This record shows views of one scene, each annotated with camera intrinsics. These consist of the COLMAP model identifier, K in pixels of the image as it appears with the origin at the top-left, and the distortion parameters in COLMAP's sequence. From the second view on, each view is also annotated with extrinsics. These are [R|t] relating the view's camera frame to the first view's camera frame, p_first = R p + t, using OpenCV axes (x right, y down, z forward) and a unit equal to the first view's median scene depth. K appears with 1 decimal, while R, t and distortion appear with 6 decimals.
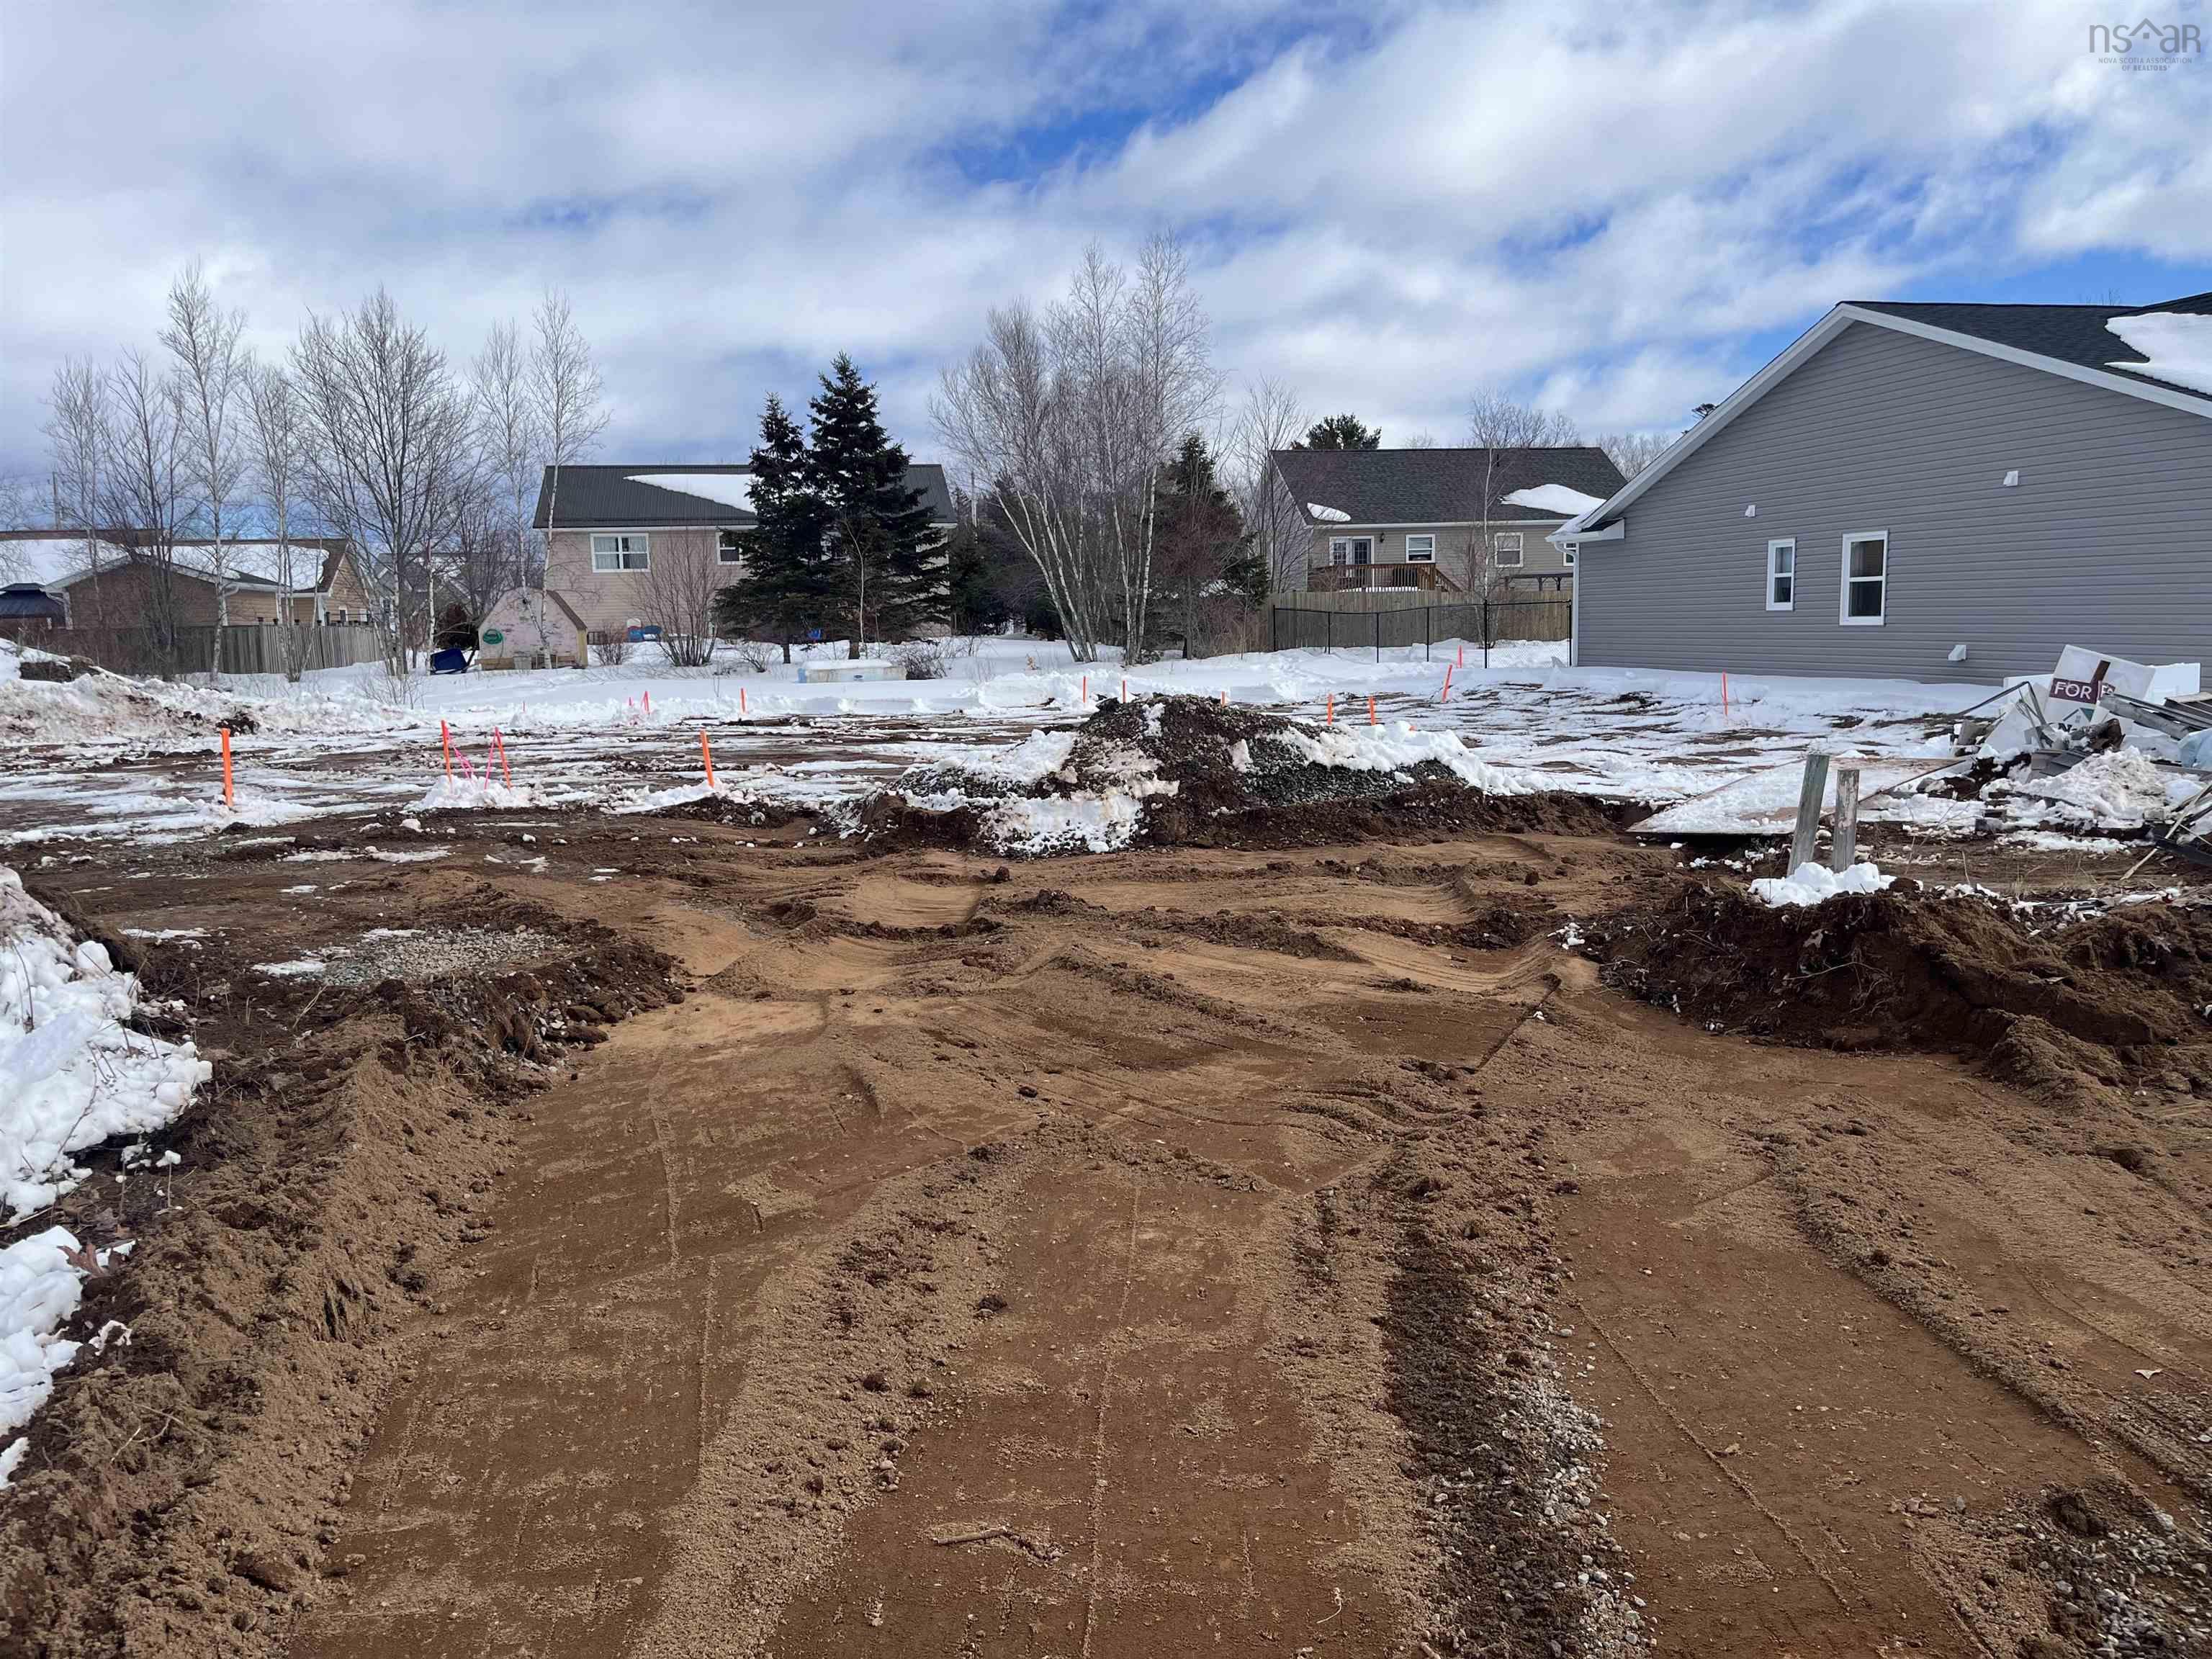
lens RADIAL K [[1696.6, 0, 1113.9], [0, 1696.6, 839.5], [0, 0, 1]] dist [0.049303, -0.064889]
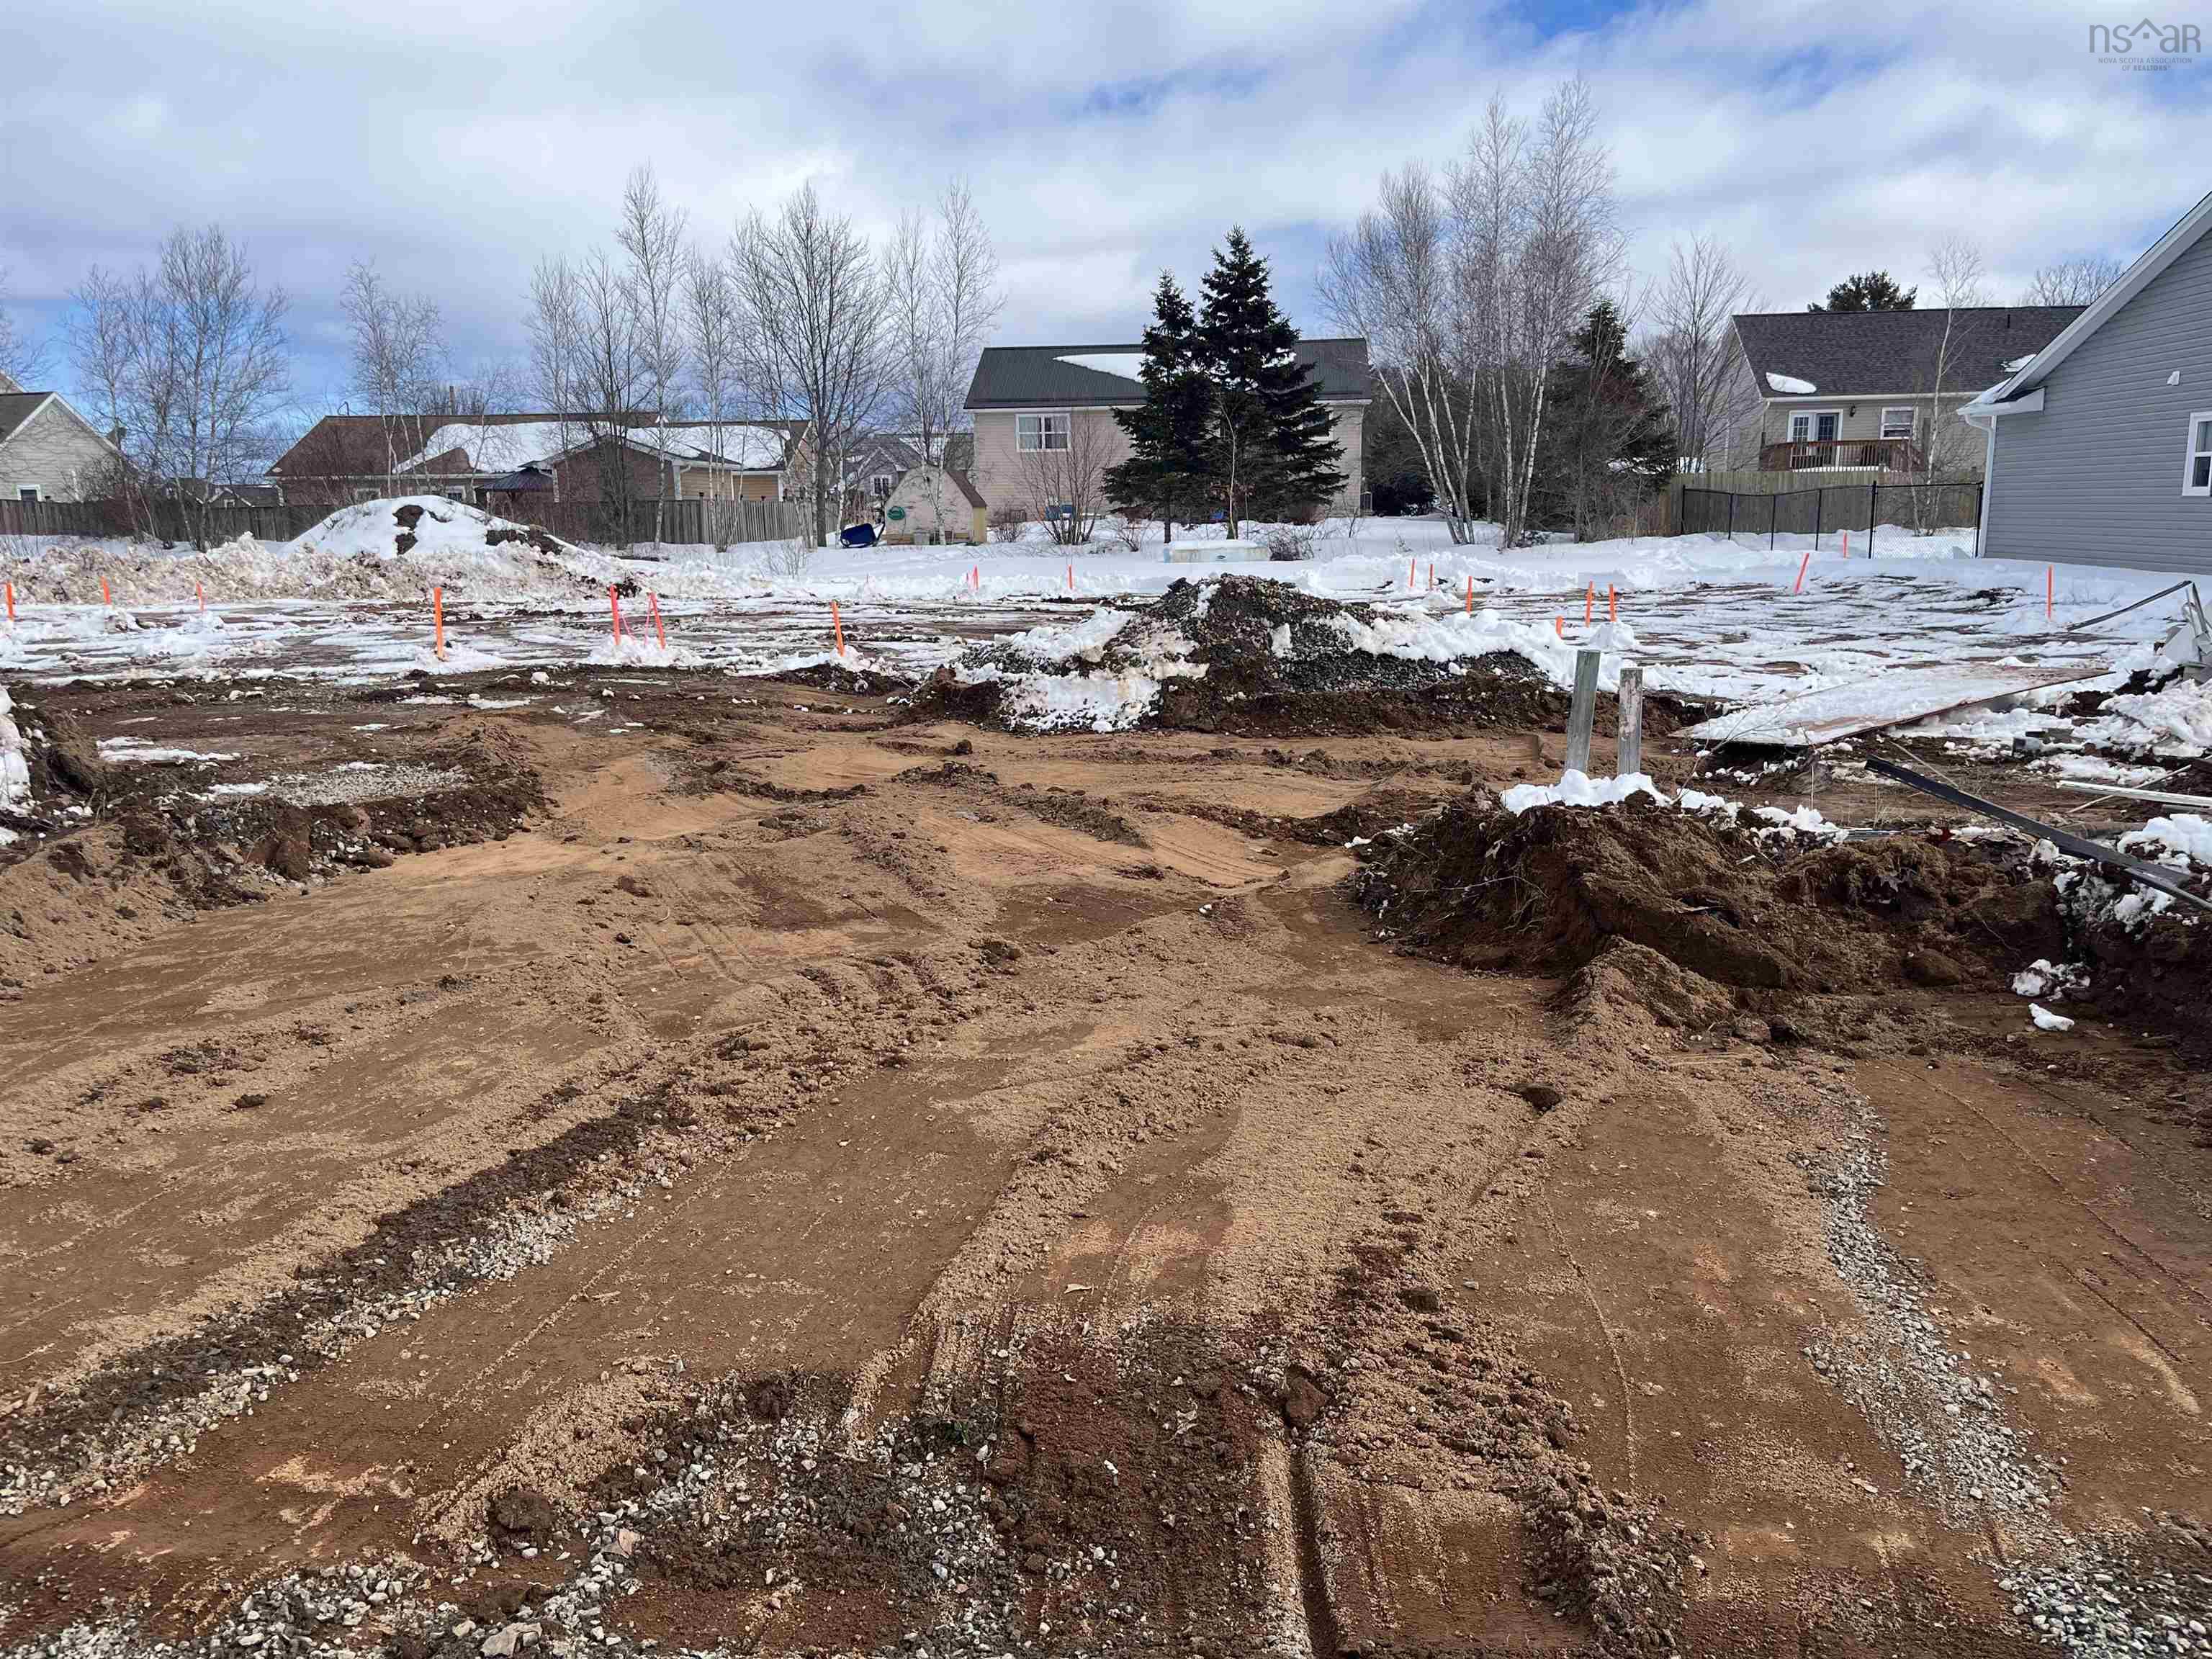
lens RADIAL K [[1696.6, 0, 1115.9], [0, 1696.6, 852.5], [0, 0, 1]] dist [0.049303, -0.064889]
pose [[0.956389, 0.067981, -0.284077, 0.127887], [-0.046396, 0.995549, 0.082038, -0.001737], [0.288389, -0.065280, 0.955285, 0.014532]]
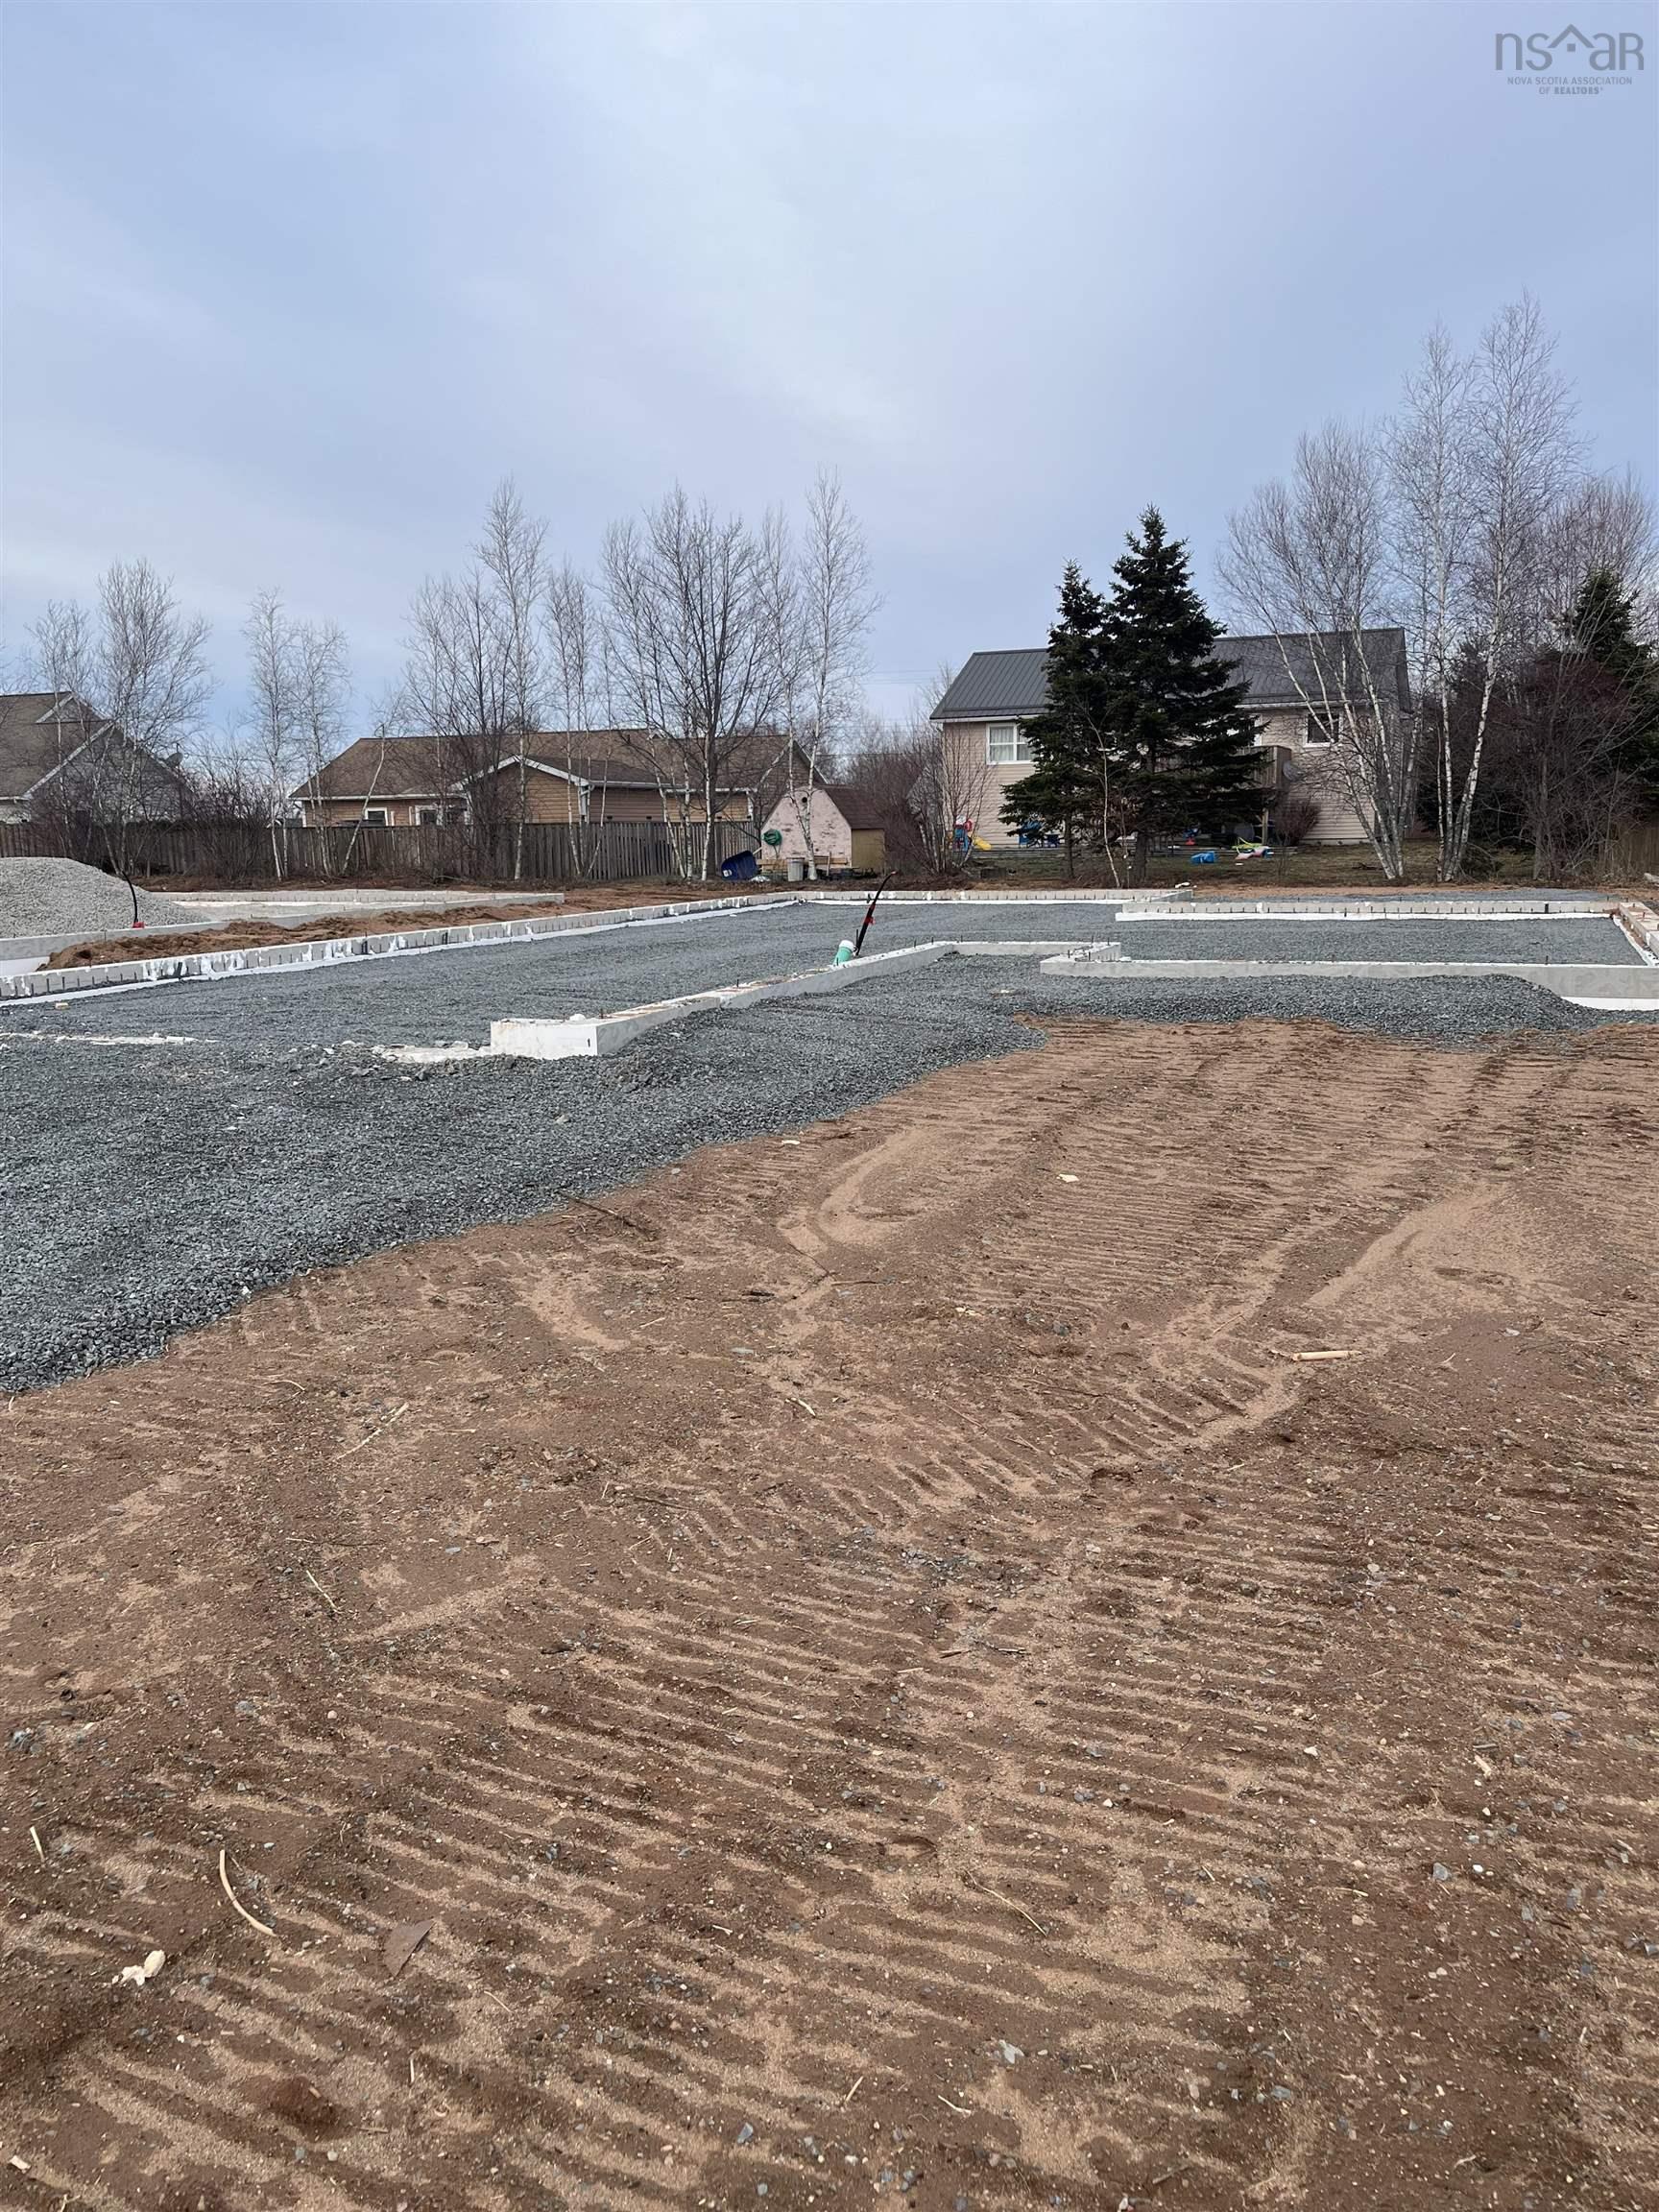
lens RADIAL K [[1696.6, 0, 846.4], [0, 1696.6, 1126.5], [0, 0, 1]] dist [0.049303, -0.064889]
pose [[0.836579, 0.105164, -0.537659, 0.328664], [-0.072798, 0.994039, 0.081159, -0.054372], [0.542989, -0.028755, 0.839247, 0.302138]]
